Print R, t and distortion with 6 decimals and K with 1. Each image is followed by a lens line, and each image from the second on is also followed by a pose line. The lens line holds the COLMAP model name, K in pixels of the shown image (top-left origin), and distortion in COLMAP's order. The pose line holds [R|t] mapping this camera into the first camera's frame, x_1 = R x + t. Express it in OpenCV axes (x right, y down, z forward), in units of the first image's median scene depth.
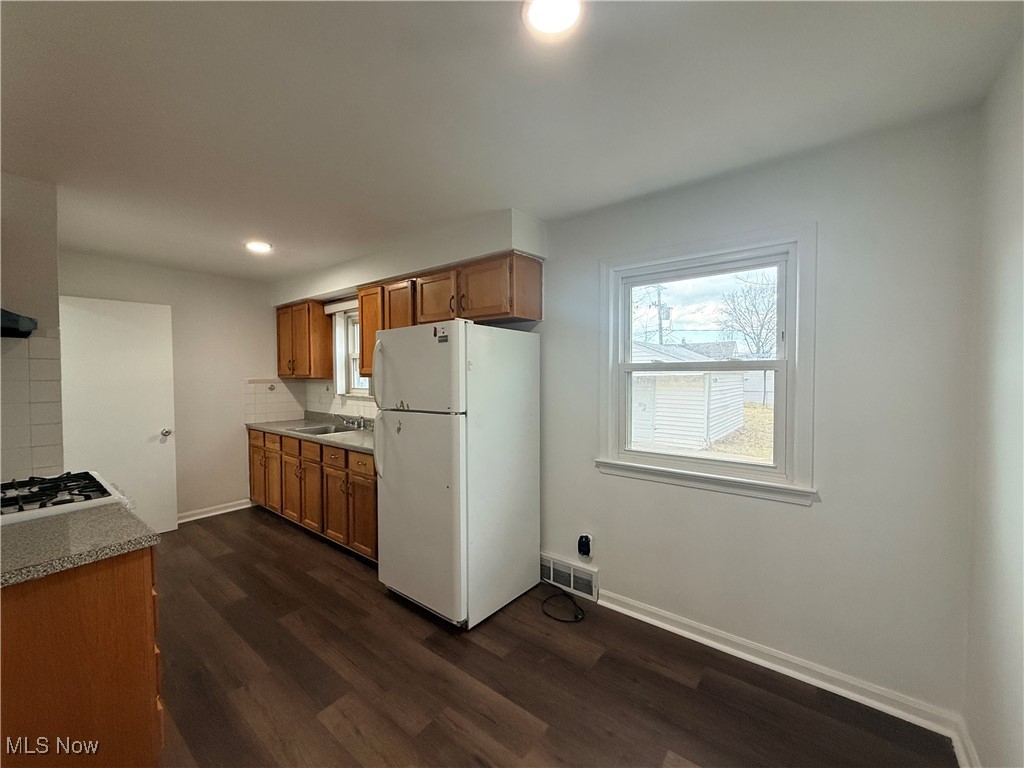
lens RADIAL K [[415.0, 0, 512.0], [0, 415.0, 384.0], [0, 0, 1]] dist [-0.002194, -0.000361]
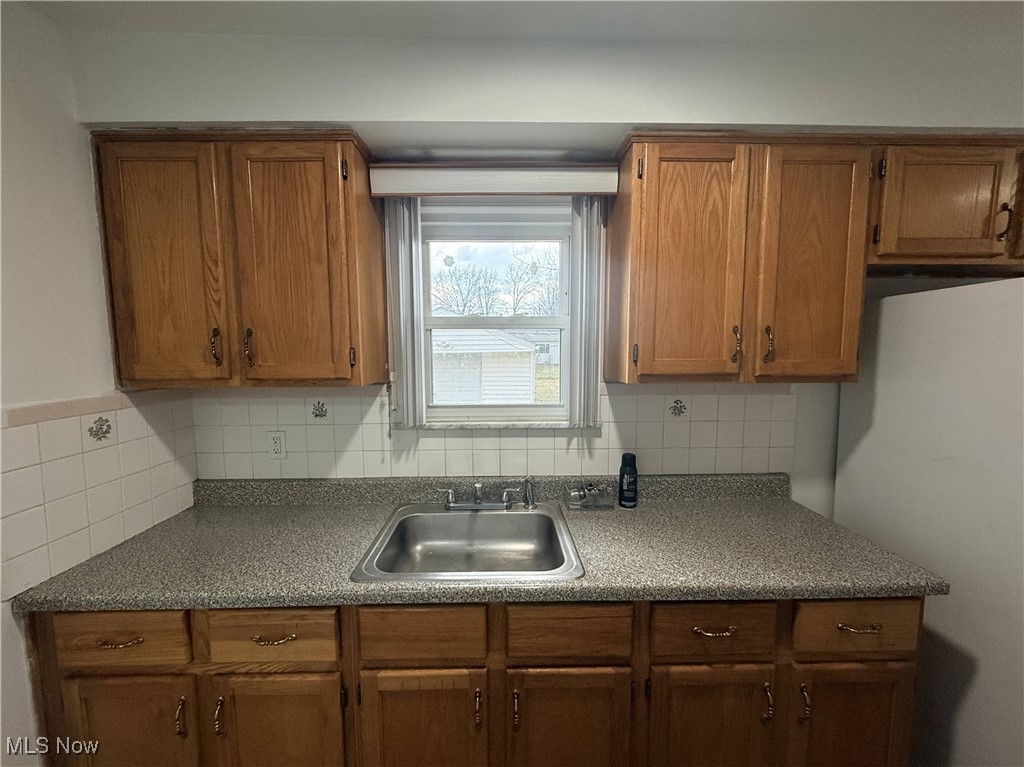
lens RADIAL K [[415.0, 0, 512.0], [0, 415.0, 383.5], [0, 0, 1]] dist [-0.002194, -0.000361]
pose [[0.770869, -0.061490, 0.634019, -0.540807], [0.021434, 0.997270, 0.070659, -0.034514], [-0.636633, -0.040880, 0.770082, 0.615889]]
